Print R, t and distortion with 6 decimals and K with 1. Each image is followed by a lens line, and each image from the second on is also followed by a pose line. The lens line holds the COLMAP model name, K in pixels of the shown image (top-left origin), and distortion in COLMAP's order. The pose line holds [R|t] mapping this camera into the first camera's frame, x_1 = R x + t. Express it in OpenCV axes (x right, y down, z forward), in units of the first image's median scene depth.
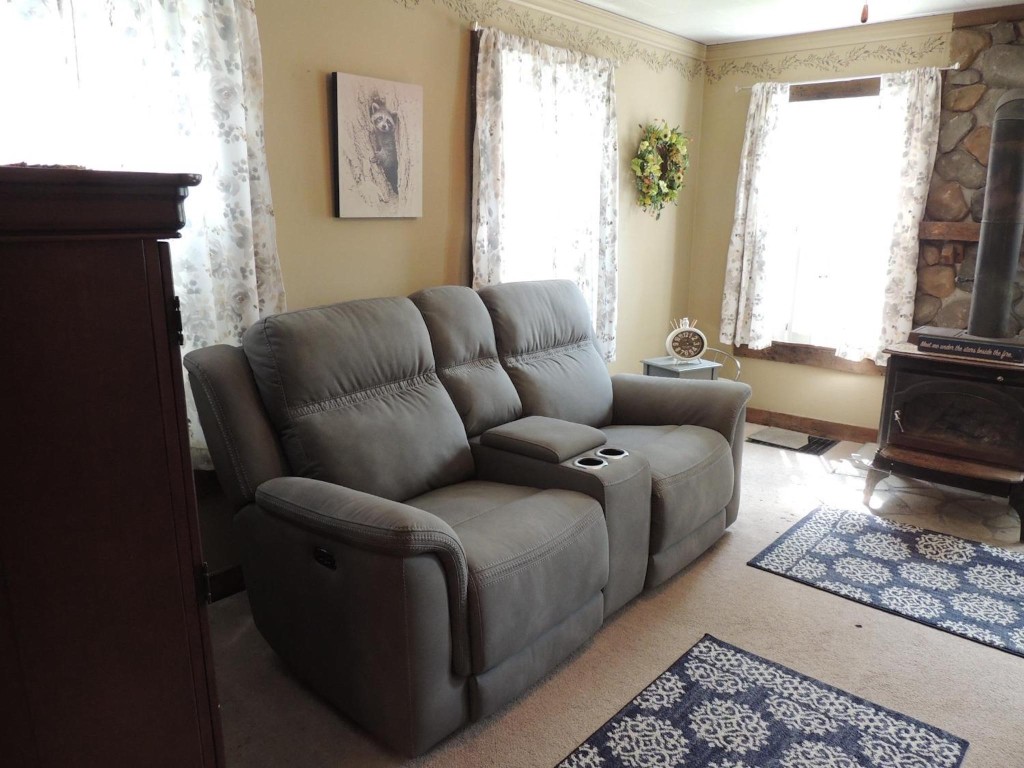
lens RADIAL K [[725.0, 0, 512.8], [0, 725.0, 380.1], [0, 0, 1]] dist [-0.030665, 0.006499]
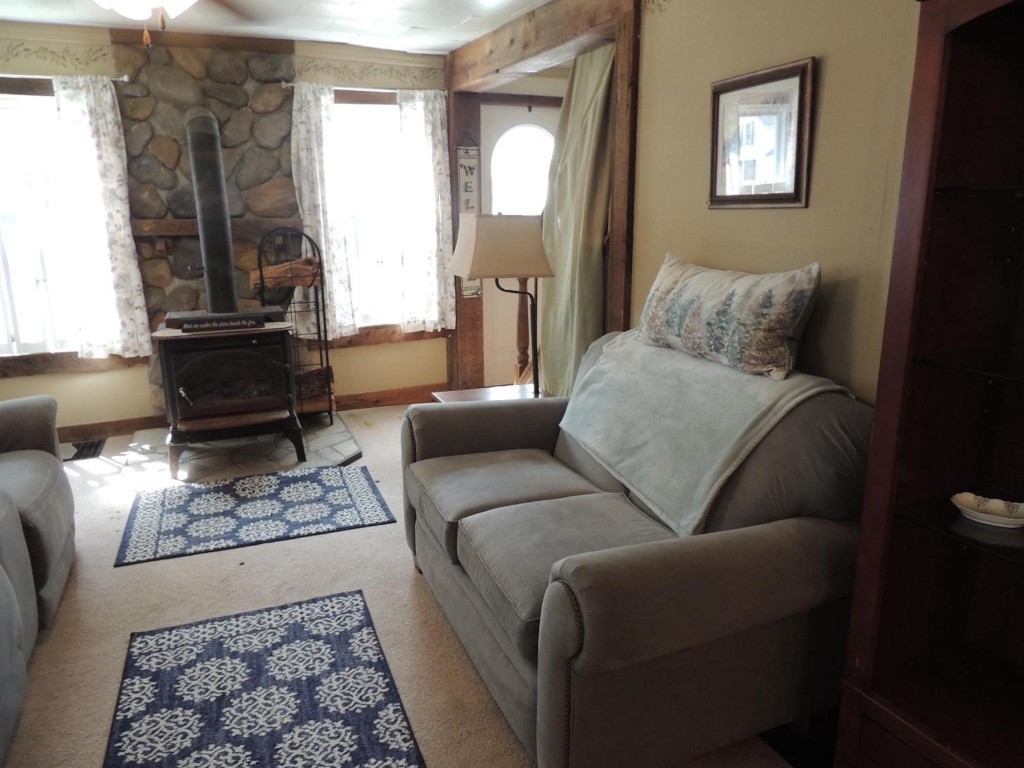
lens RADIAL K [[725.0, 0, 518.1], [0, 725.0, 385.1], [0, 0, 1]] dist [-0.030665, 0.006499]
pose [[0.442838, -0.223404, 0.868323, -0.226833], [0.216797, 0.966403, 0.138074, -0.003517], [-0.869997, 0.127105, 0.476393, 0.007156]]
